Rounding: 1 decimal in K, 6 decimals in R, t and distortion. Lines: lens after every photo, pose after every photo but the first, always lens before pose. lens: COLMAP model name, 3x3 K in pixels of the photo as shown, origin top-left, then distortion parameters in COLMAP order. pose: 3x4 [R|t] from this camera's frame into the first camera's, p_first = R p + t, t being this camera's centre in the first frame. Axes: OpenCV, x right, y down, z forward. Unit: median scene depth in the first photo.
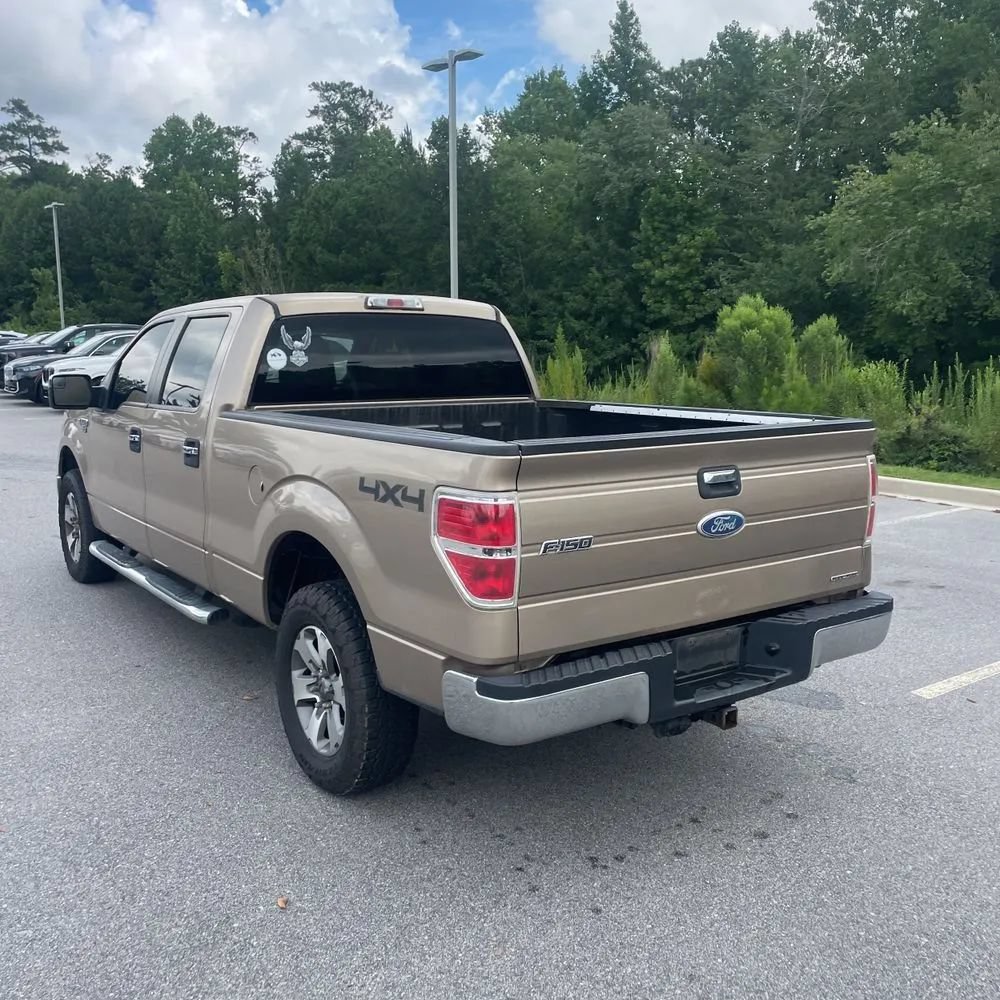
lens RADIAL K [[1009.6, 0, 501.2], [0, 1009.6, 490.5], [0, 0, 1]] dist [0.090598, -0.121164]
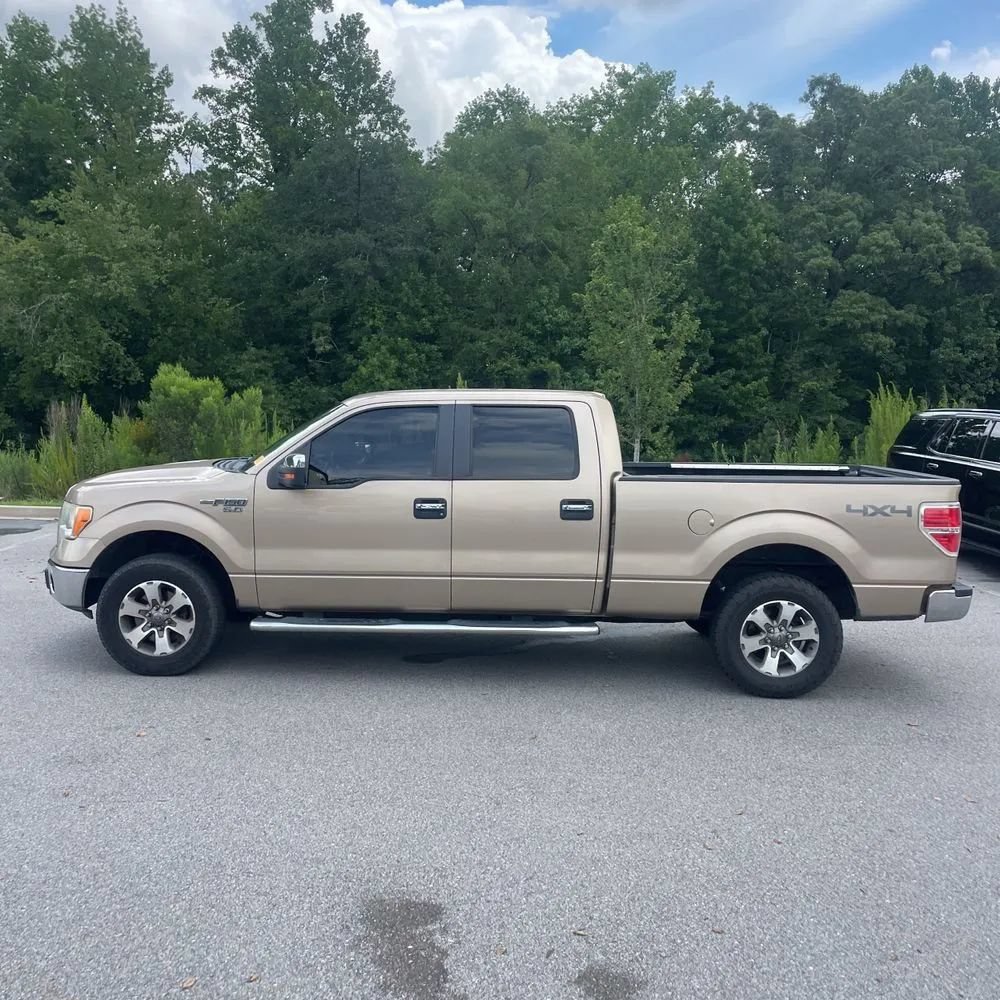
lens RADIAL K [[1009.6, 0, 501.2], [0, 1009.6, 490.5], [0, 0, 1]] dist [0.090598, -0.121164]
pose [[0.595205, -0.056603, 0.801578, -1.533405], [0.099841, 0.994996, -0.003875, -0.072990], [-0.797347, 0.082337, 0.597878, 0.305711]]
